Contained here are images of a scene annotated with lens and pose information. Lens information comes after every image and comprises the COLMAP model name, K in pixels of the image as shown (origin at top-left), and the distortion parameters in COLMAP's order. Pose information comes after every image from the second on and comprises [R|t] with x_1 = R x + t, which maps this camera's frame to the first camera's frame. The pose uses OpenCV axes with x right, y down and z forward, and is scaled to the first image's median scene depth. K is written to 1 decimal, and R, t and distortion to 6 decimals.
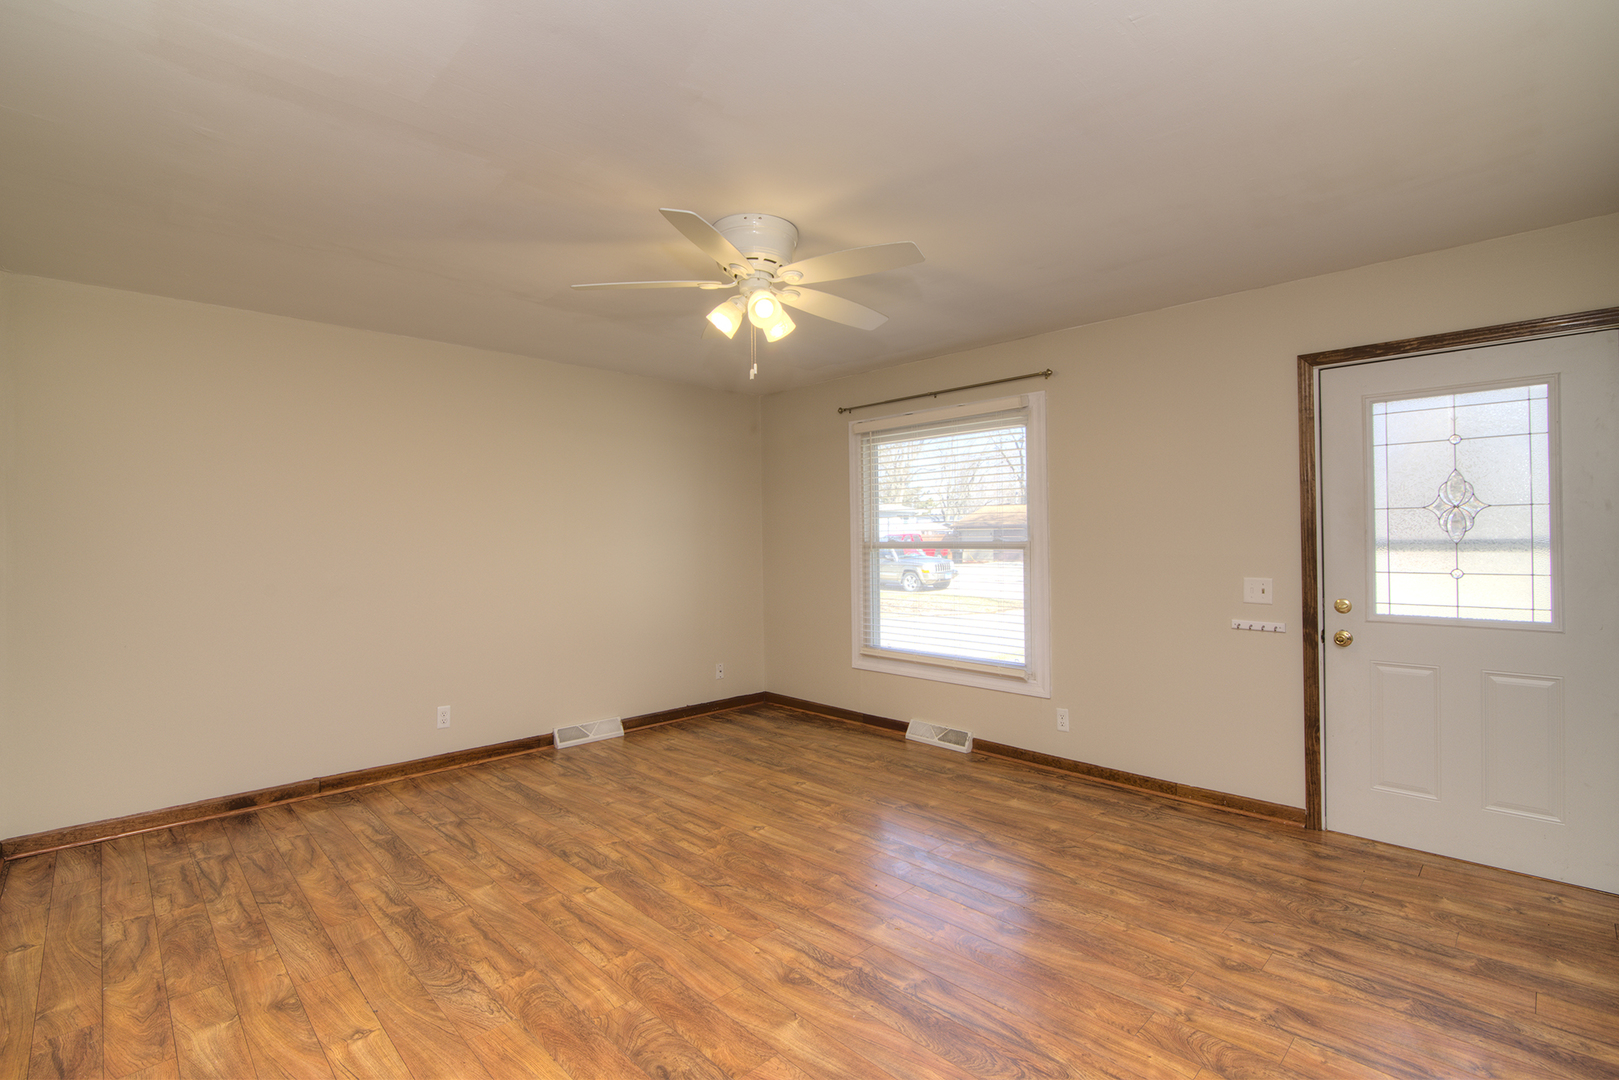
lens RADIAL K [[739.0, 0, 805.1], [0, 739.0, 535.3], [0, 0, 1]] dist [-0.020385, 0.000671]
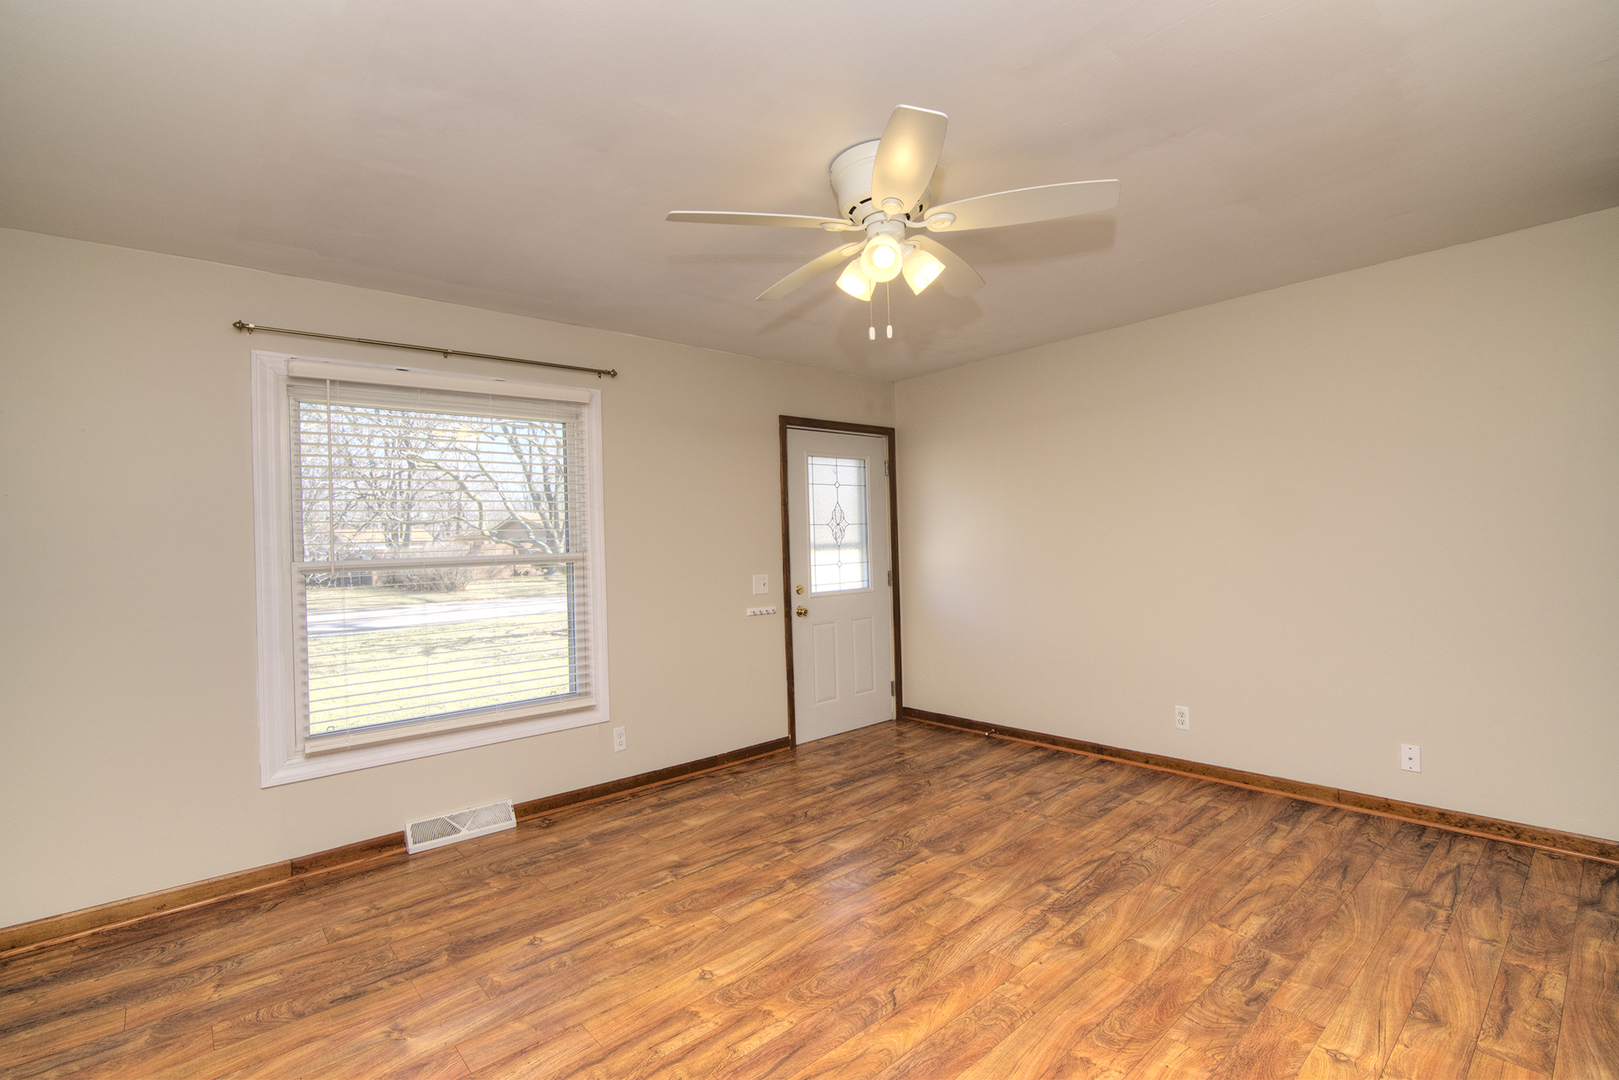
lens RADIAL K [[739.0, 0, 805.1], [0, 739.0, 535.3], [0, 0, 1]] dist [-0.020385, 0.000671]
pose [[0.052987, 0.014568, 0.998489, -0.780996], [0.025022, 0.999560, -0.015911, 0.010784], [-0.998282, 0.025827, 0.052599, 0.924521]]
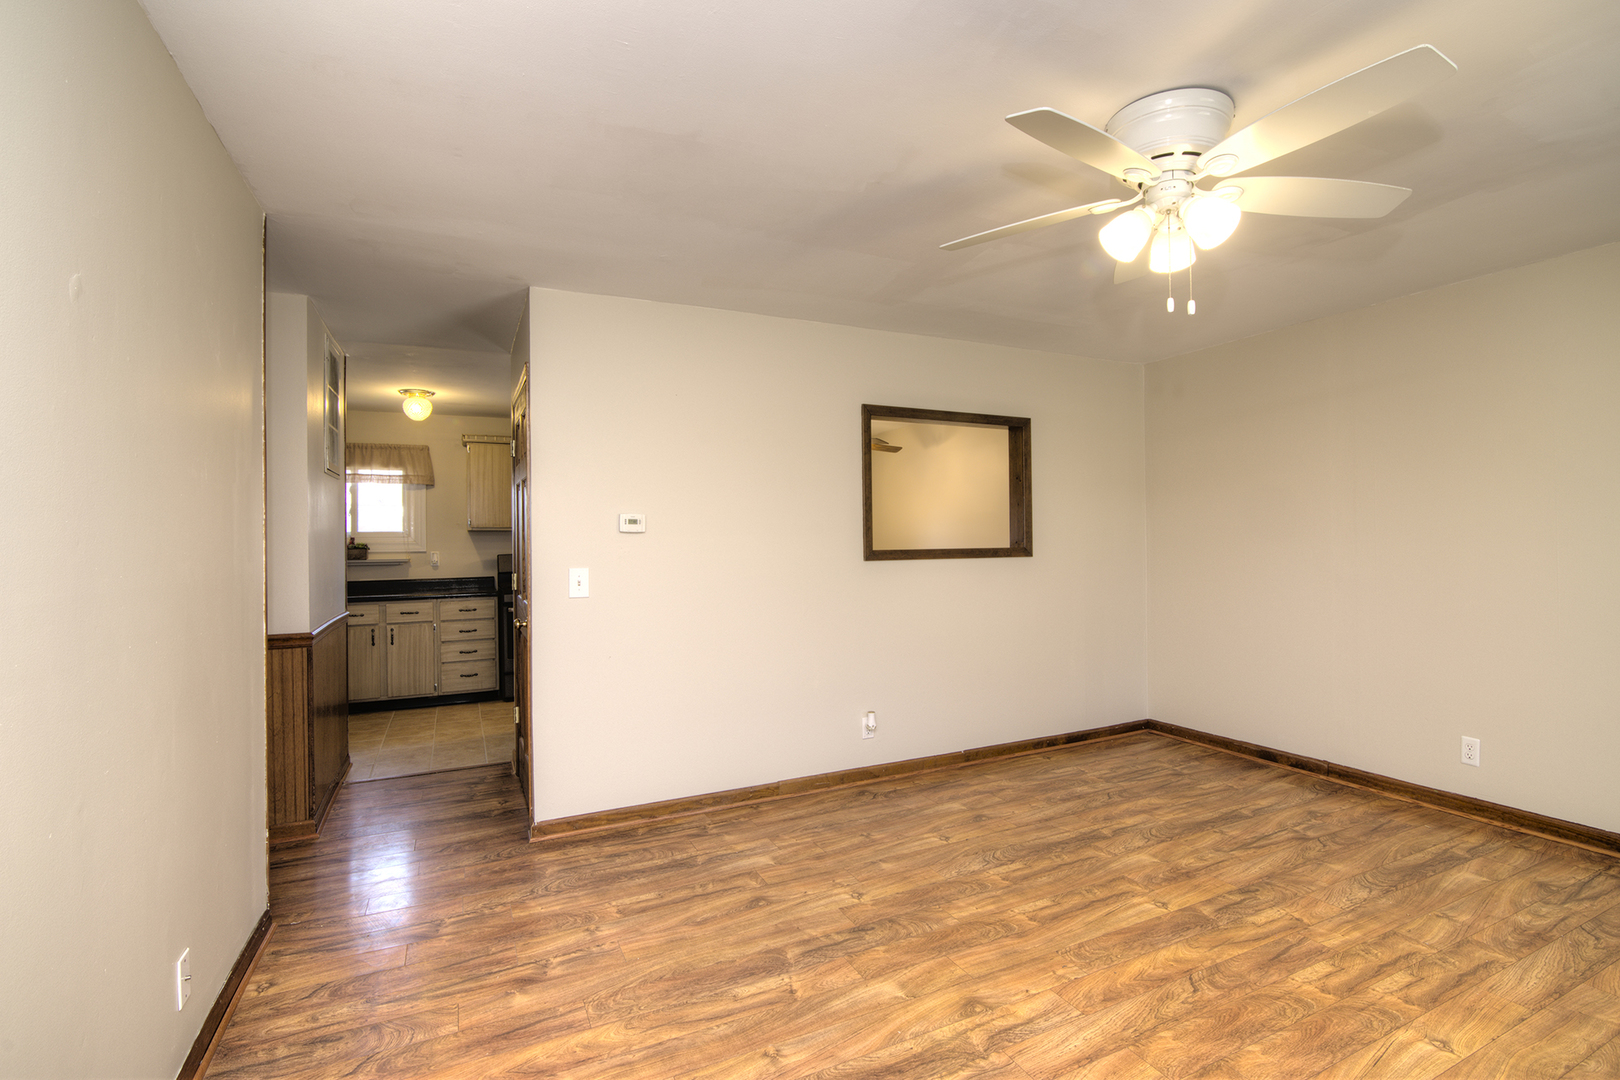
lens RADIAL K [[739.4, 0, 805.6], [0, 739.4, 535.3], [0, 0, 1]] dist [-0.020385, 0.000671]
pose [[-0.323130, 0.006611, -0.946331, 0.655345], [0.020632, 0.999787, -0.000060, -0.002438], [0.946130, -0.019544, -0.323198, 0.776261]]
